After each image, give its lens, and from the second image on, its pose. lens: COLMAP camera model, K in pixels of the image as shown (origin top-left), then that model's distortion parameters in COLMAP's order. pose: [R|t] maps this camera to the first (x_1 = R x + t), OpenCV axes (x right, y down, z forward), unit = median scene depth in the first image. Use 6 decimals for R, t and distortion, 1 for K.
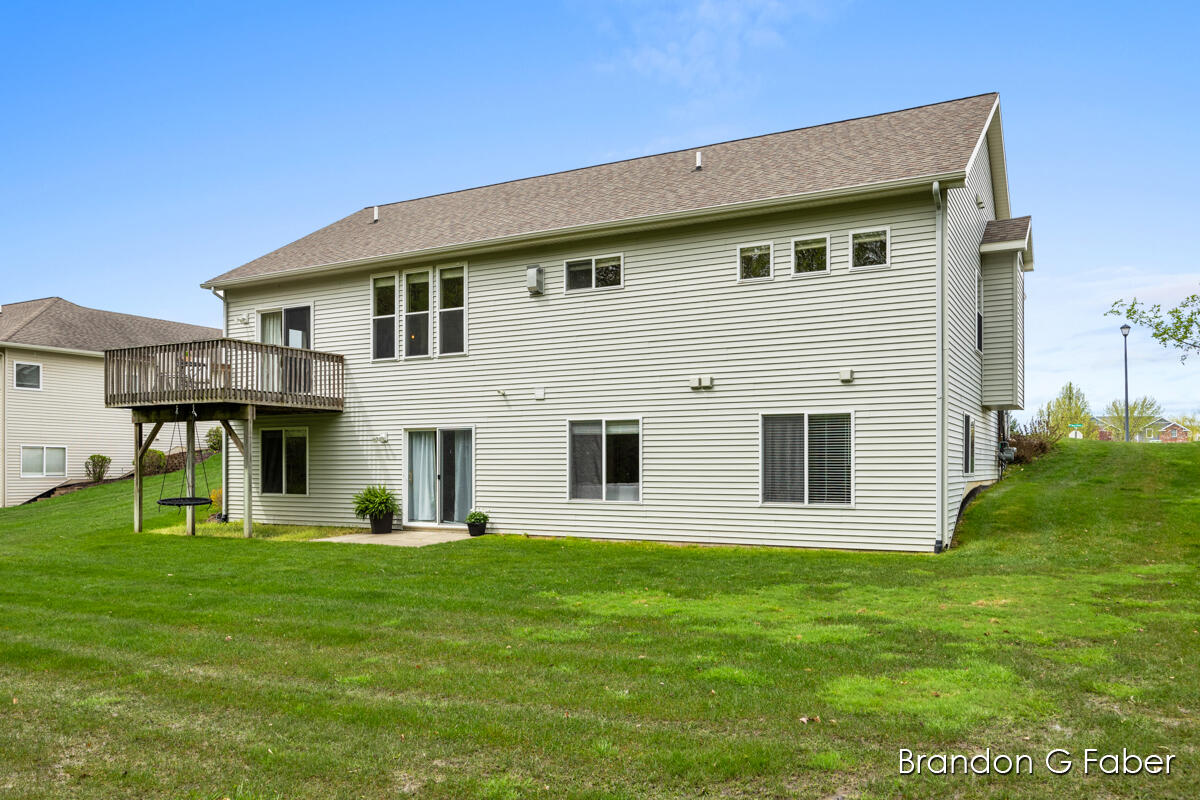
lens RADIAL K [[915.8, 0, 600.8], [0, 915.8, 467.0], [0, 0, 1]] dist [-0.001647, -0.000413]
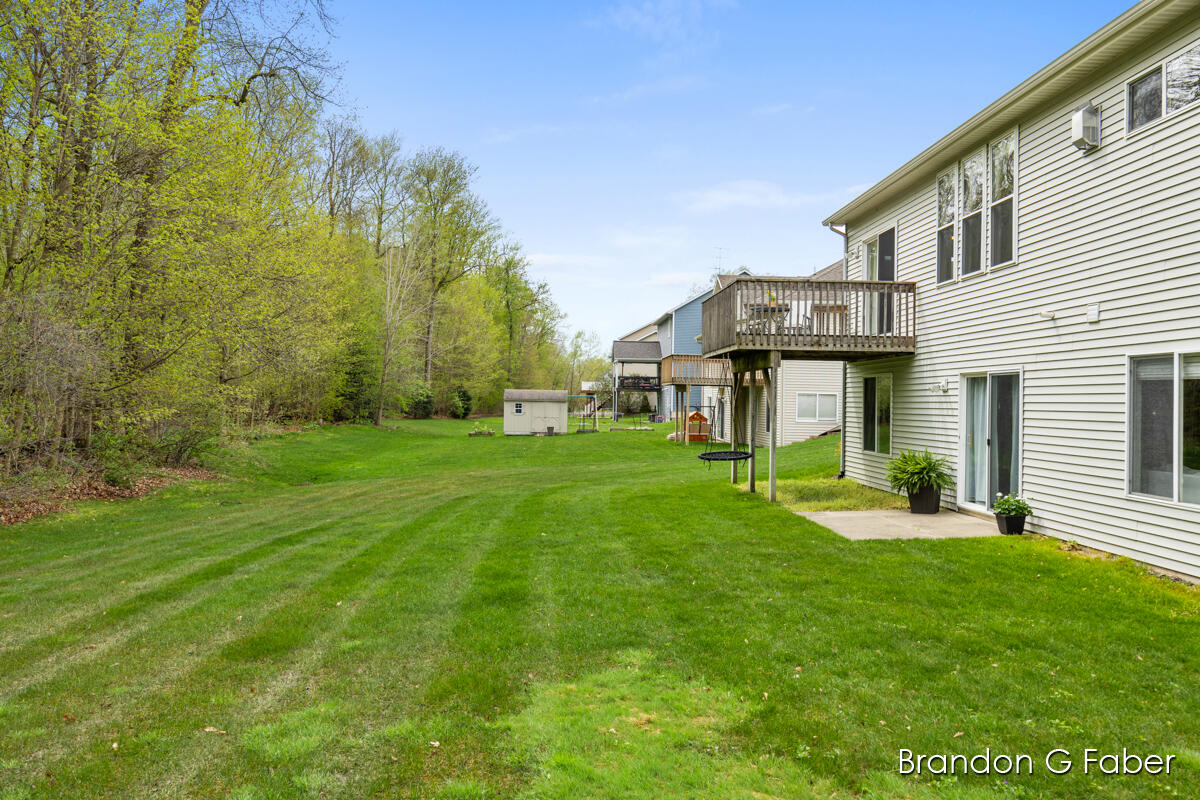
lens RADIAL K [[886.3, 0, 620.5], [0, 886.3, 393.9], [0, 0, 1]] dist [-0.002520, -0.000675]
pose [[0.542777, -0.000198, -0.839877, 0.250673], [-0.012941, 0.999879, -0.008599, -0.017296], [0.839777, 0.015536, 0.542709, 0.413015]]
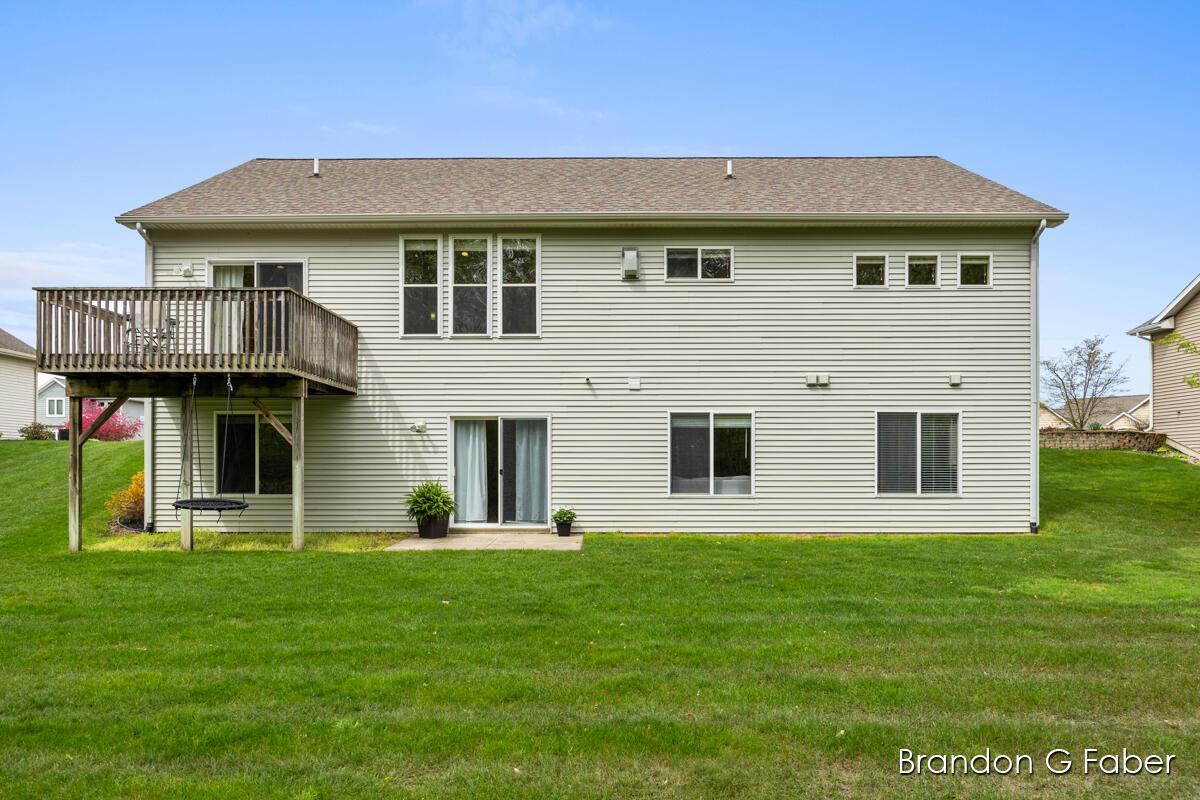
lens RADIAL K [[799.5, 0, 601.2], [0, 799.5, 470.6], [0, 0, 1]] dist [0.001046, 0.000235]
pose [[0.877617, -0.000003, 0.479362, -0.486160], [-0.000249, 1.000000, 0.000463, 0.009774], [-0.479362, -0.000526, 0.877617, 0.282635]]
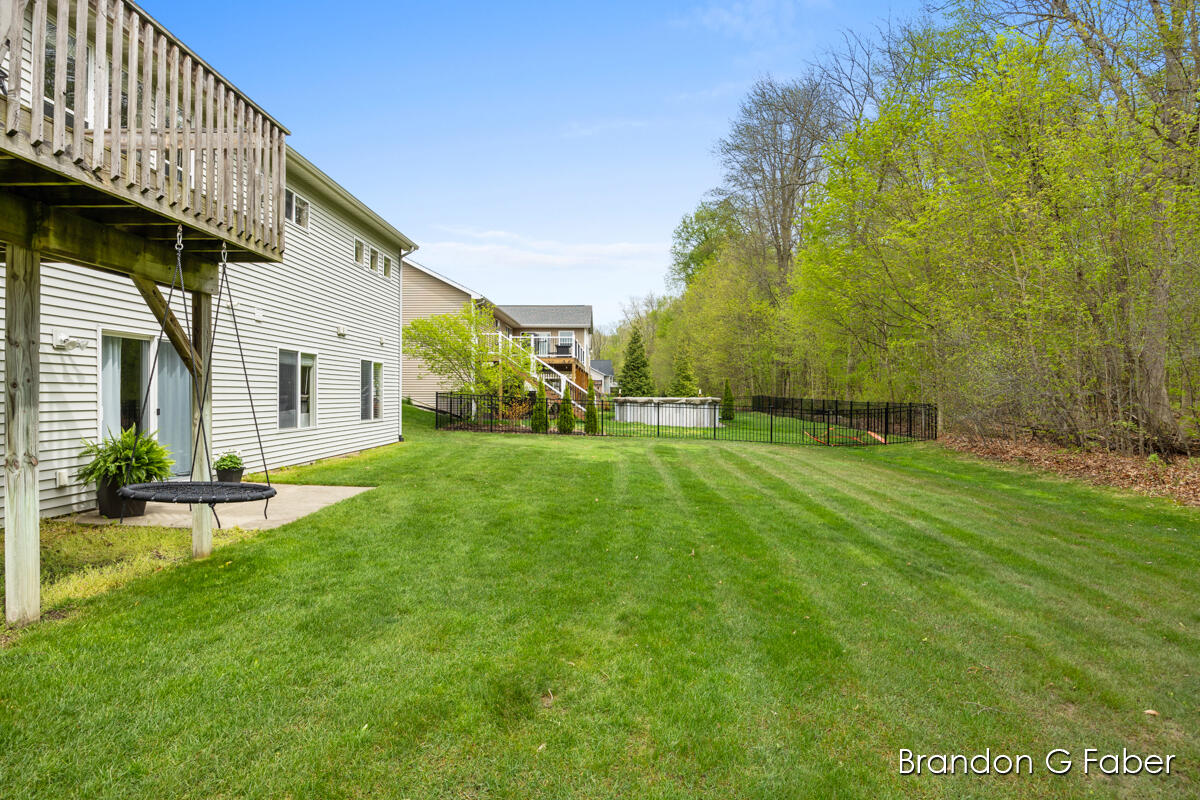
lens RADIAL K [[631.0, 0, 600.0], [0, 631.0, 400.0], [0, 0, 1]] dist [0.000303, -0.000240]
pose [[-0.465915, -0.008949, 0.884784, -0.756925], [-0.004566, 0.999960, 0.007710, -0.002708], [-0.884818, -0.000448, -0.465937, 0.973683]]
